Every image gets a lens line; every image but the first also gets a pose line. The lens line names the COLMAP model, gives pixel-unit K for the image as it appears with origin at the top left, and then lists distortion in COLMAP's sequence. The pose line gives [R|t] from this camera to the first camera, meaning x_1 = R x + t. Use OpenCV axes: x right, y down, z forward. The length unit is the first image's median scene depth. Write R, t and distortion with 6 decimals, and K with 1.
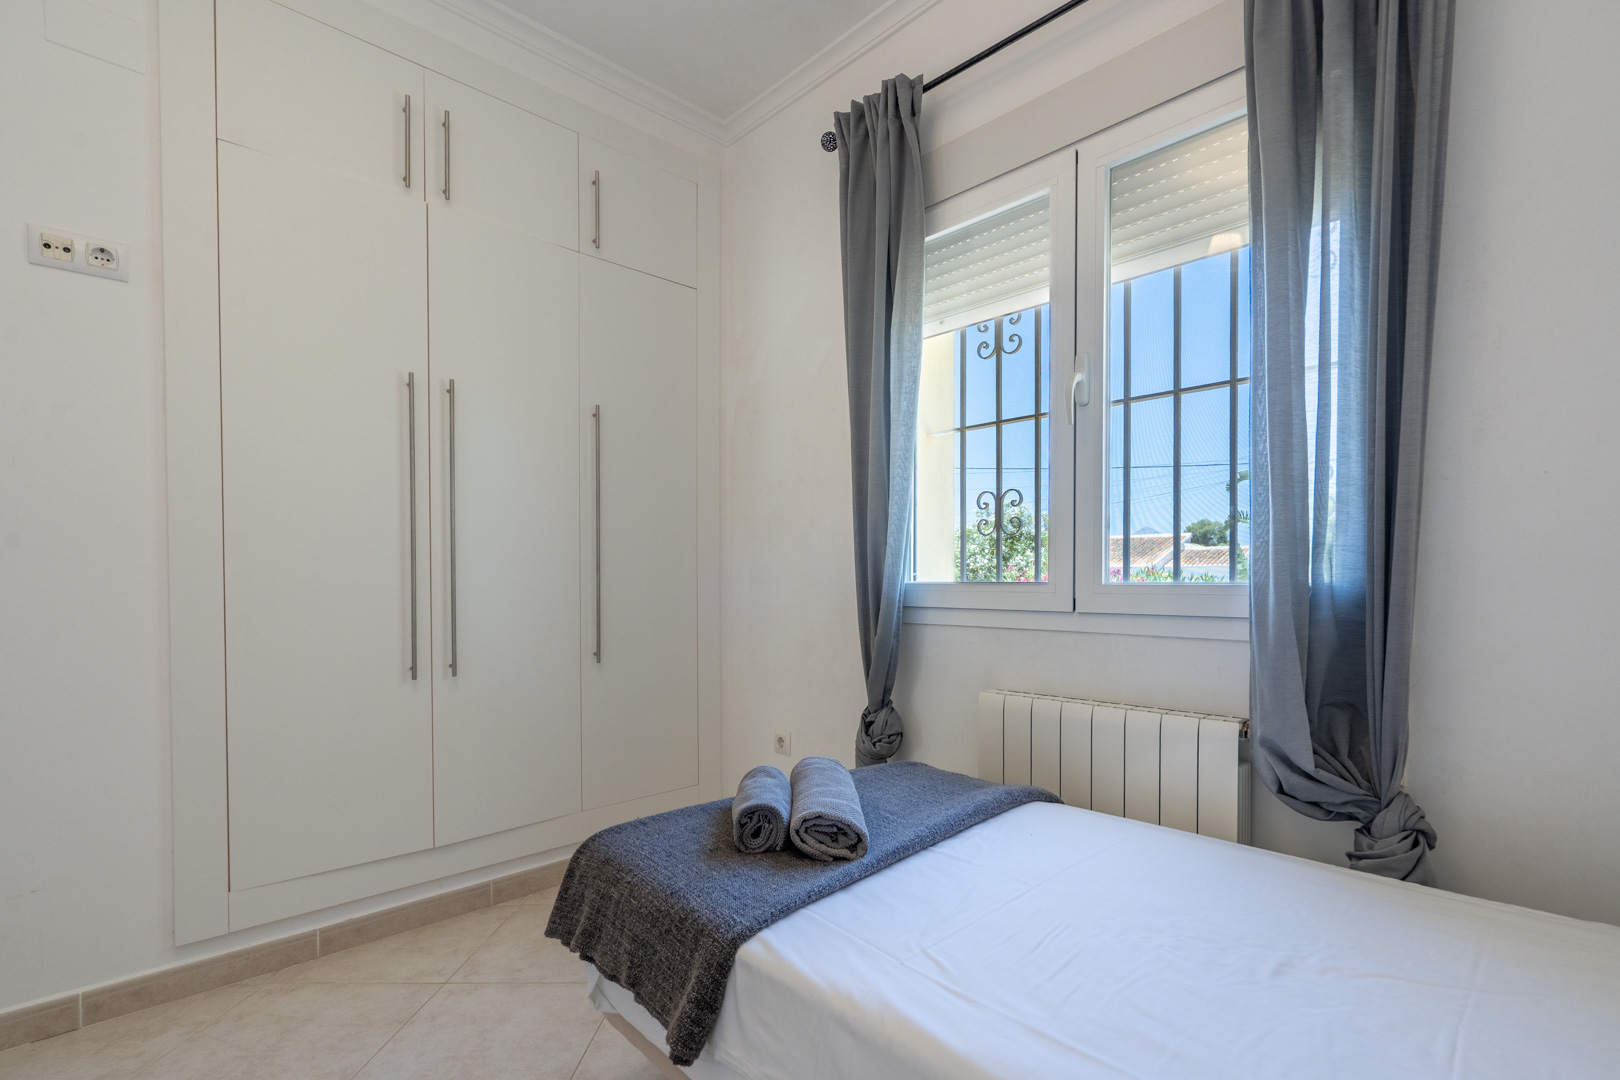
lens RADIAL K [[753.0, 0, 810.3], [0, 753.0, 598.6], [0, 0, 1]] dist [-0.001286, 0.000175]
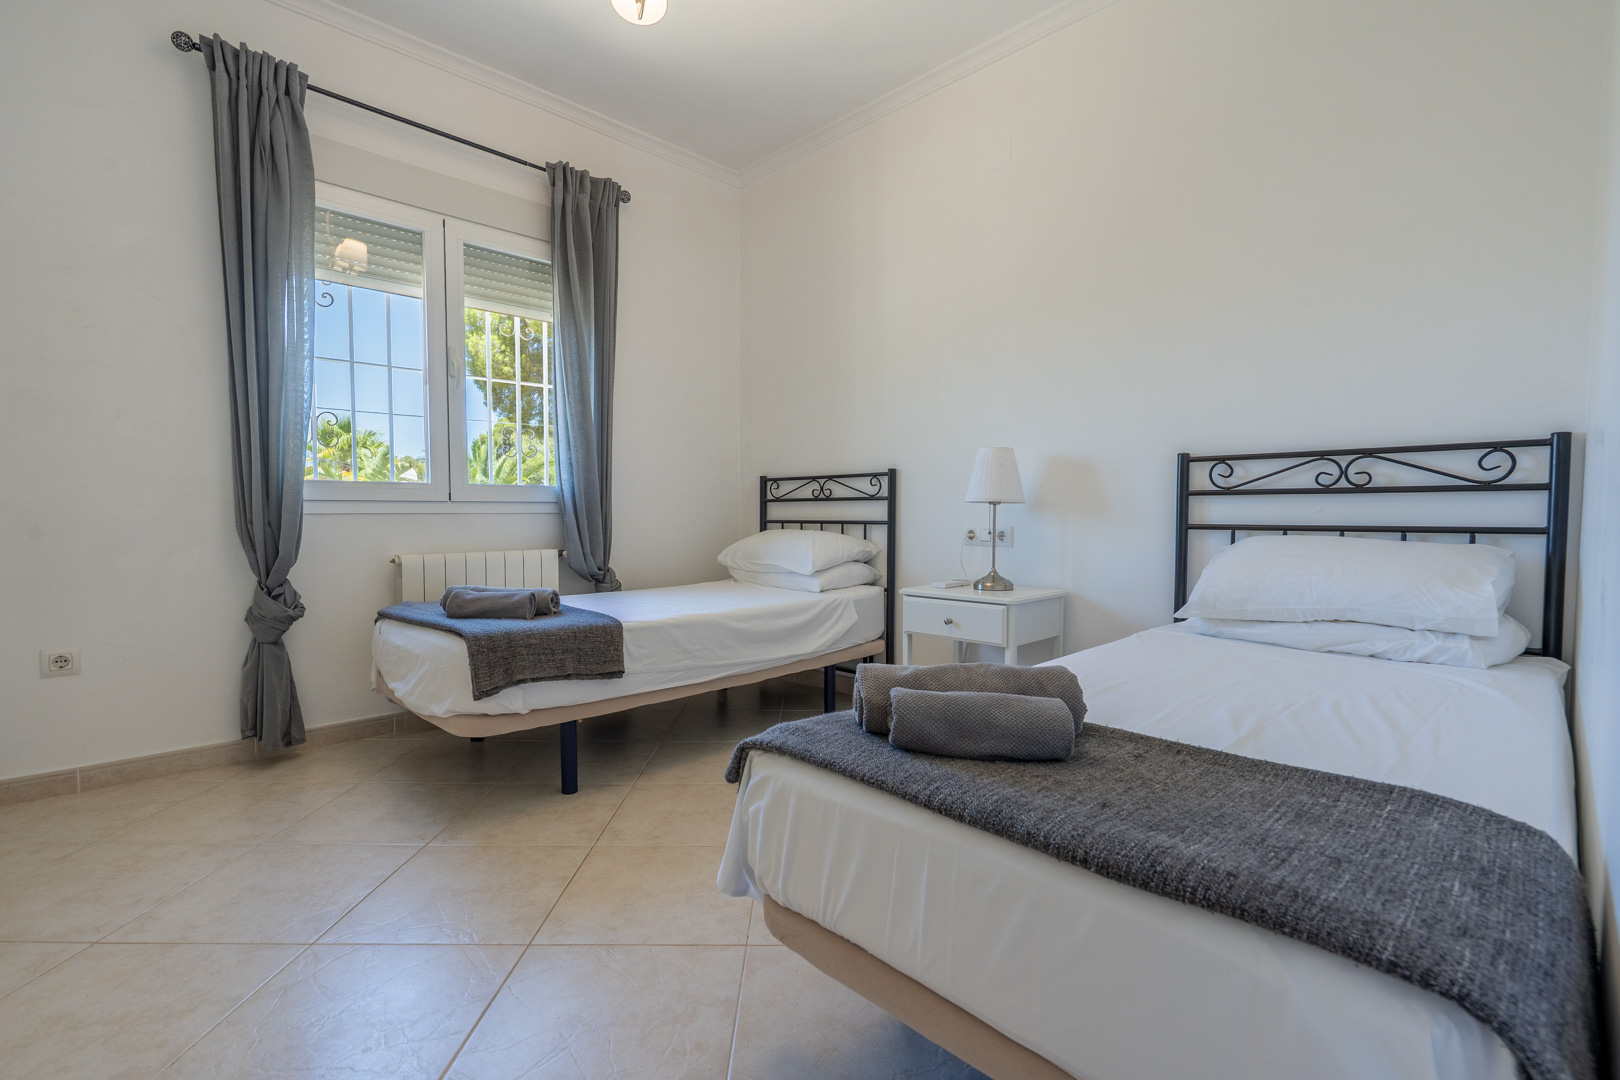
lens RADIAL K [[739.4, 0, 808.1], [0, 739.4, 542.7], [0, 0, 1]] dist [-0.003998, 0.001128]
pose [[-0.007091, -0.038997, 0.999214, -1.113125], [0.022690, 0.998976, 0.039149, 0.053935], [-0.999717, 0.022950, -0.006198, 0.189511]]
